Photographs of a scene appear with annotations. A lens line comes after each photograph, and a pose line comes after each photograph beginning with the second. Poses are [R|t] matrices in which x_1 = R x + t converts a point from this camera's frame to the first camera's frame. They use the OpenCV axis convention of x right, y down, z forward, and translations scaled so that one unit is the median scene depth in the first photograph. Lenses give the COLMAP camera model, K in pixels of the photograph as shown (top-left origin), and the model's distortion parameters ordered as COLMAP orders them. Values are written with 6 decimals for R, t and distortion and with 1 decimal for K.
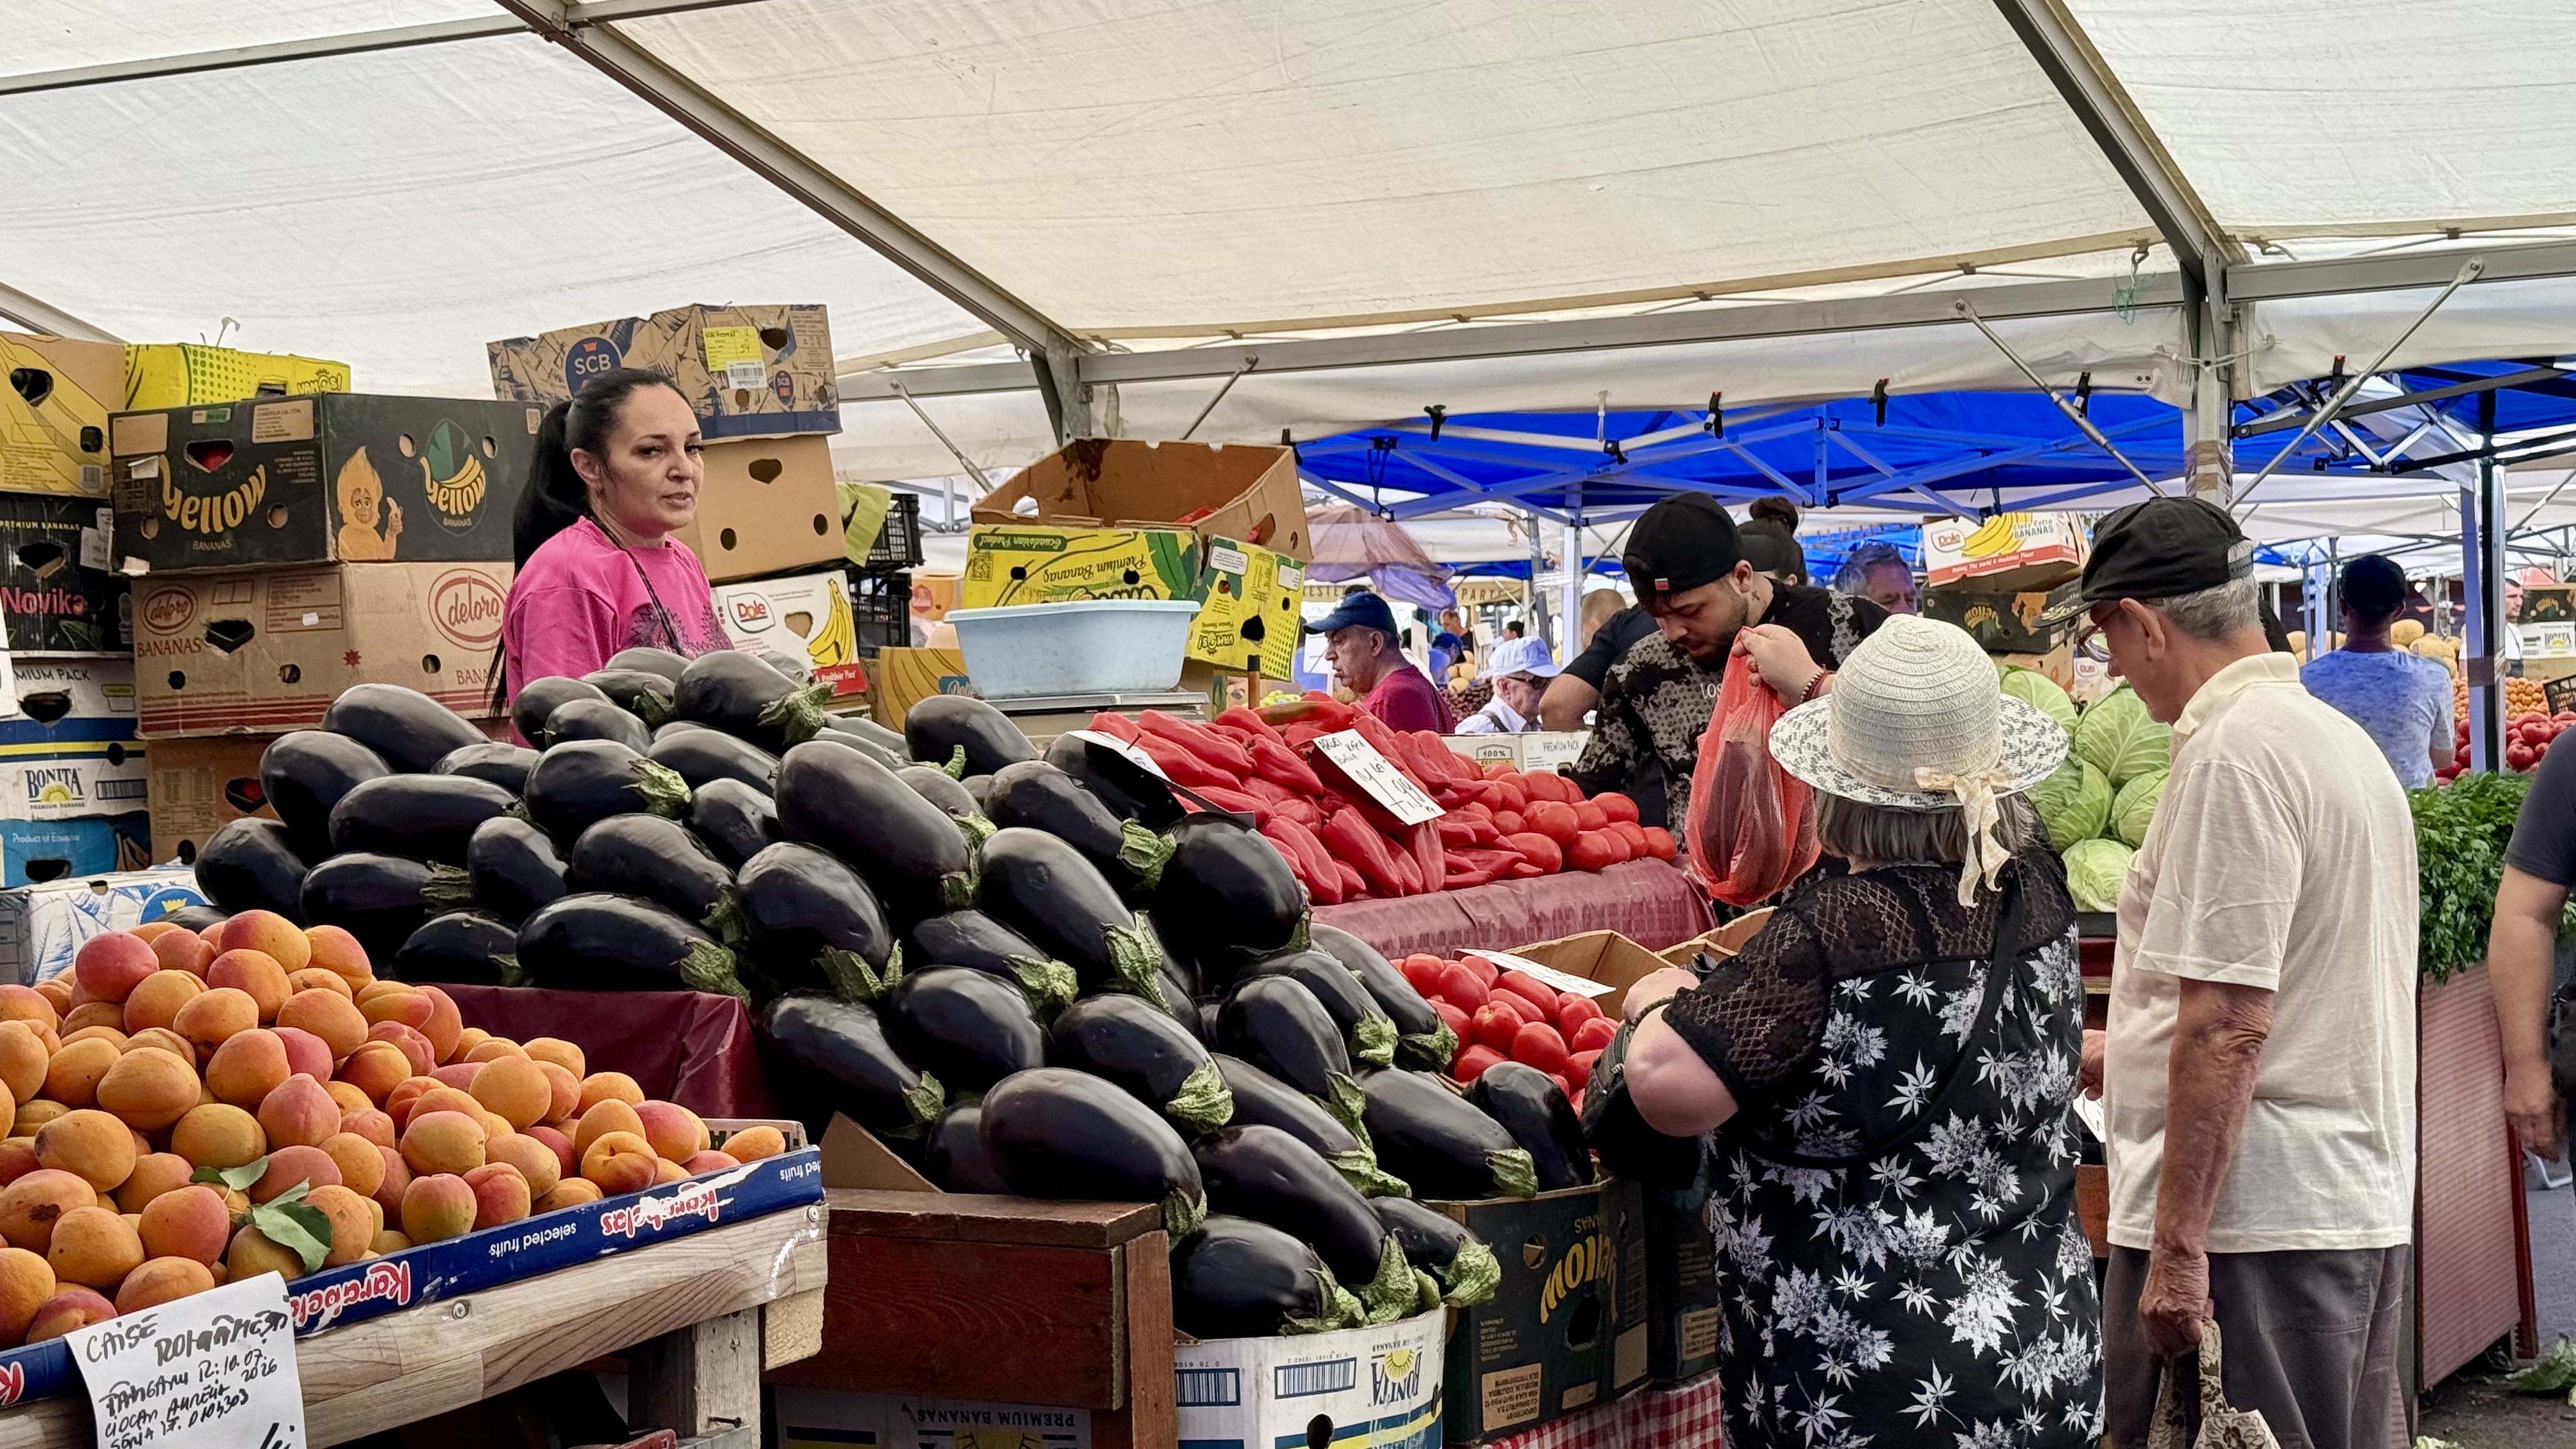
lens RADIAL K [[3611.4, 0, 1289.7], [0, 3611.4, 677.5], [0, 0, 1]] dist [0.141886, -0.037187]
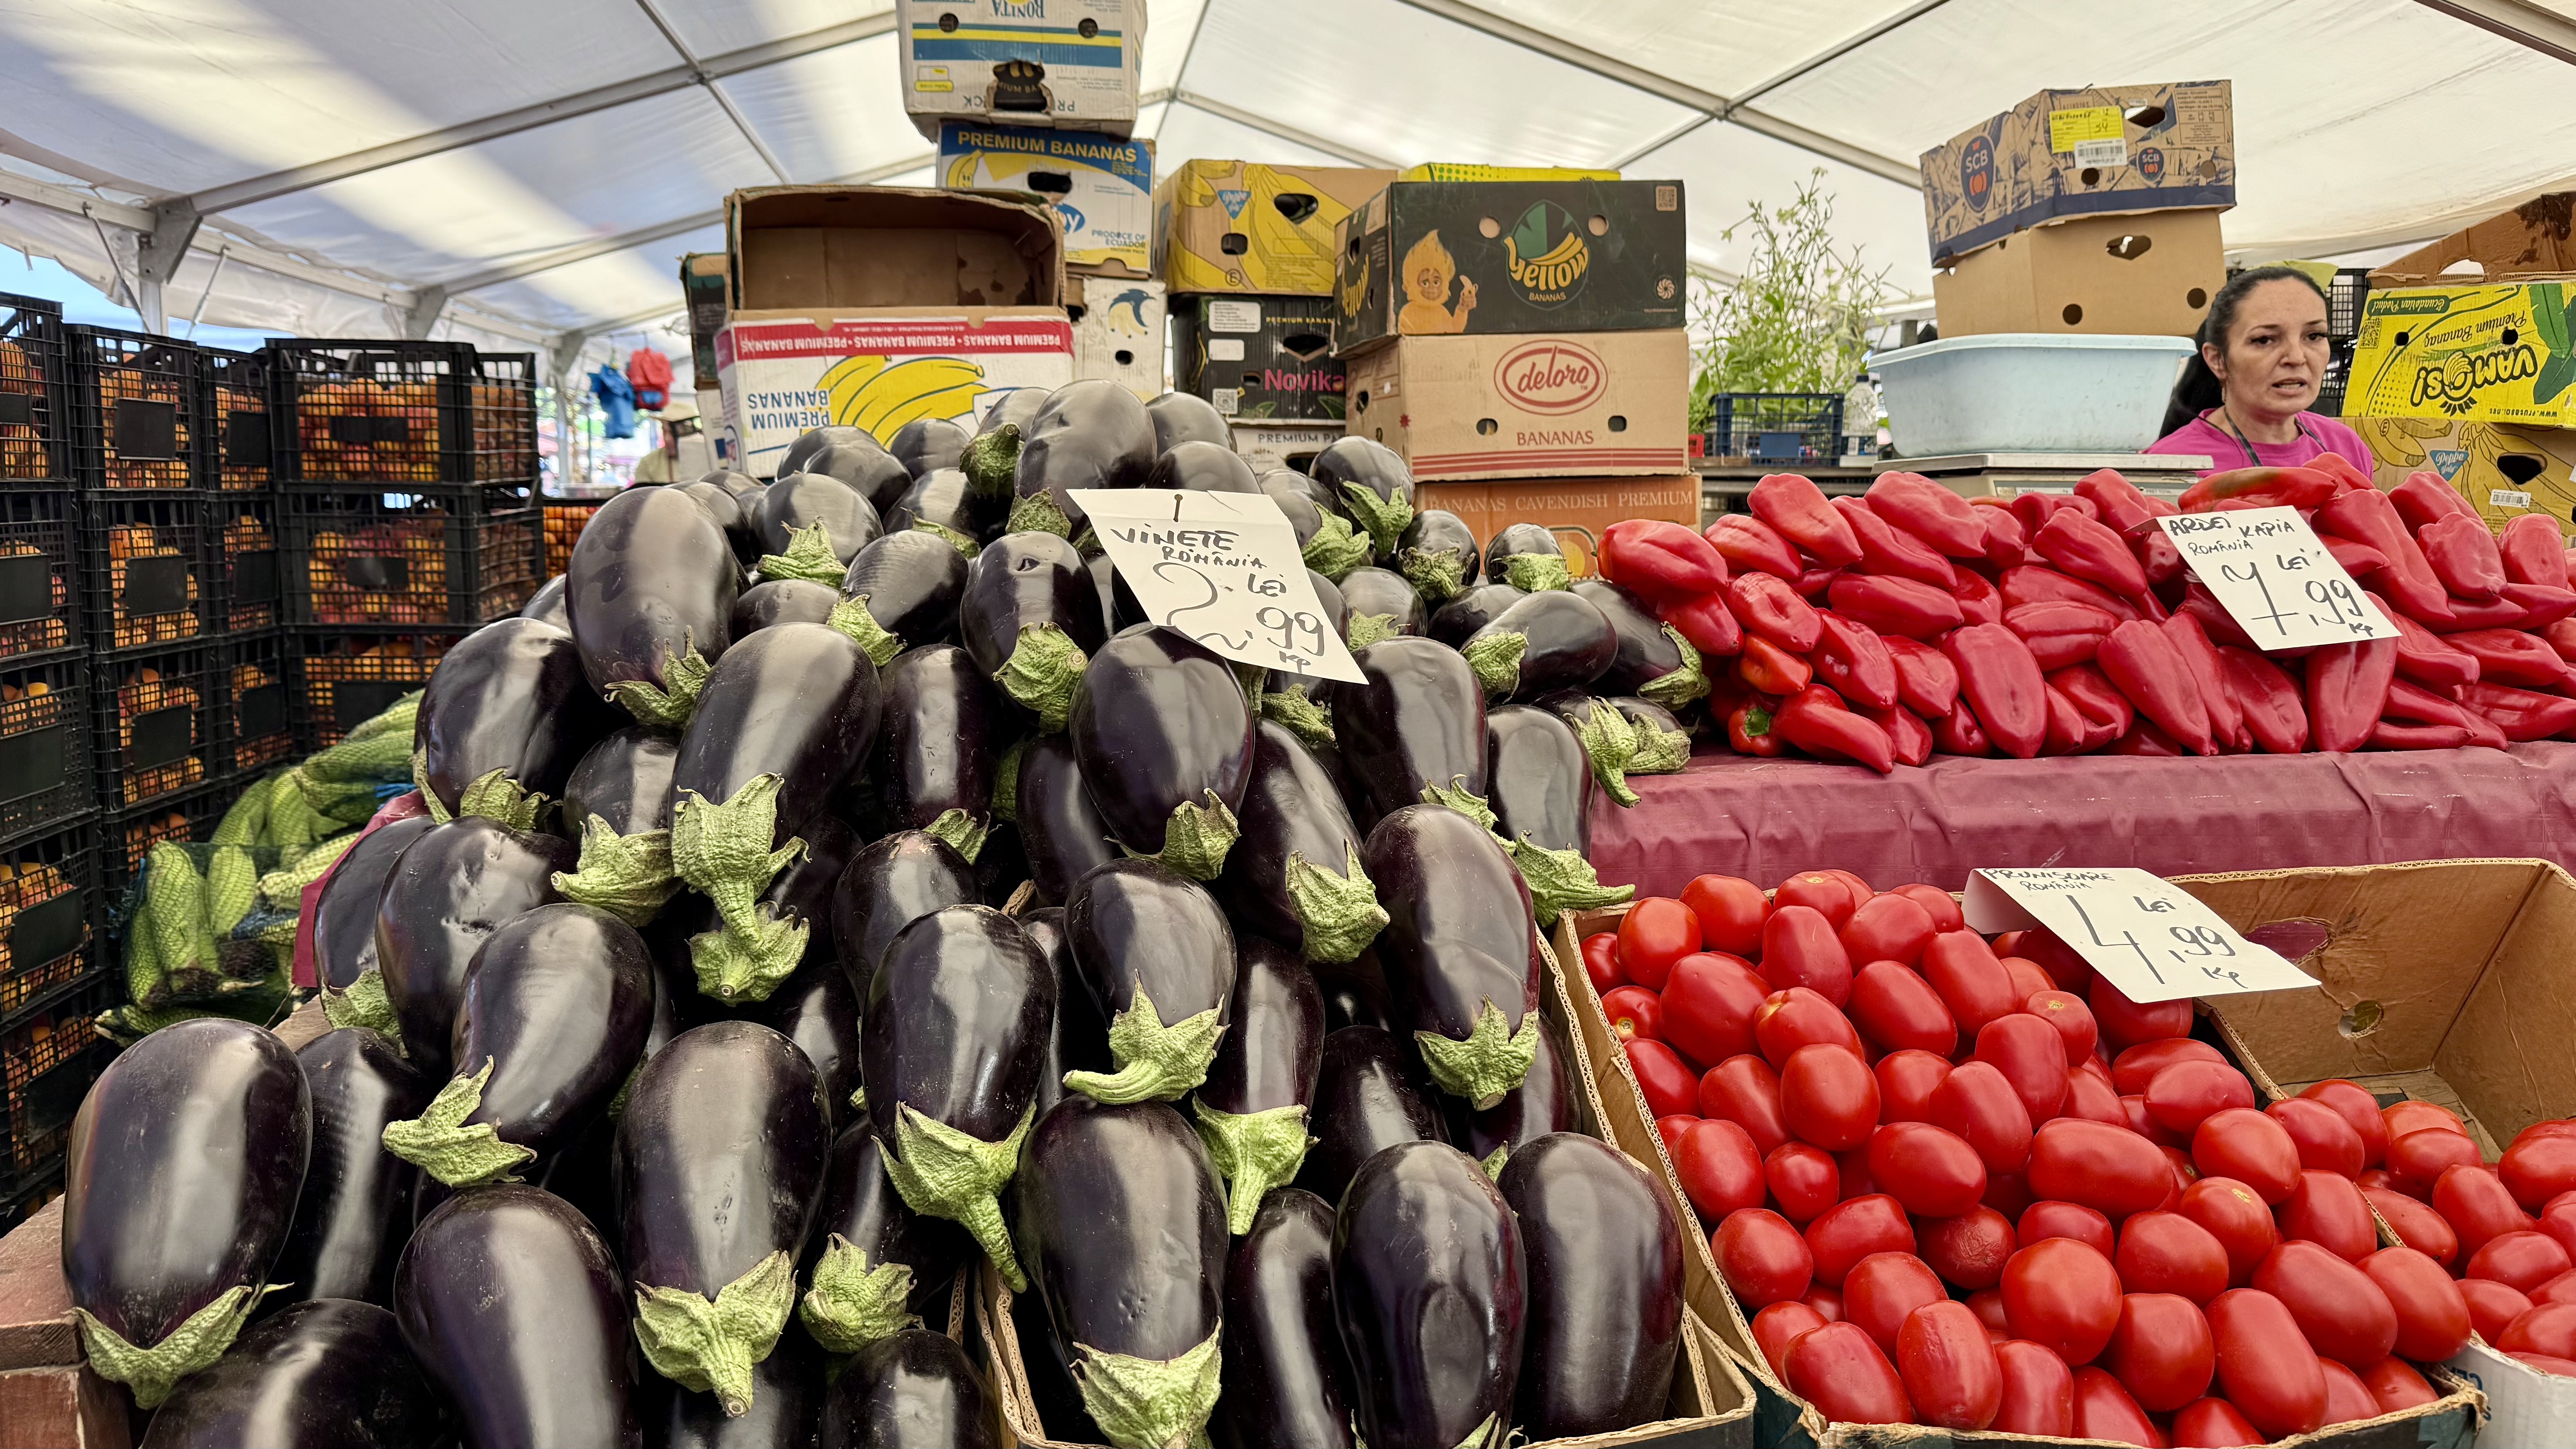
lens RADIAL K [[1896.9, 0, 1288.0], [0, 1896.9, 724.5], [0, 0, 1]] dist [-0.028620, -0.003469]
pose [[0.610301, 0.112958, -0.784075, 0.150909], [-0.005051, 0.990316, 0.138738, 0.005065], [0.792154, -0.080712, 0.604962, 0.479161]]
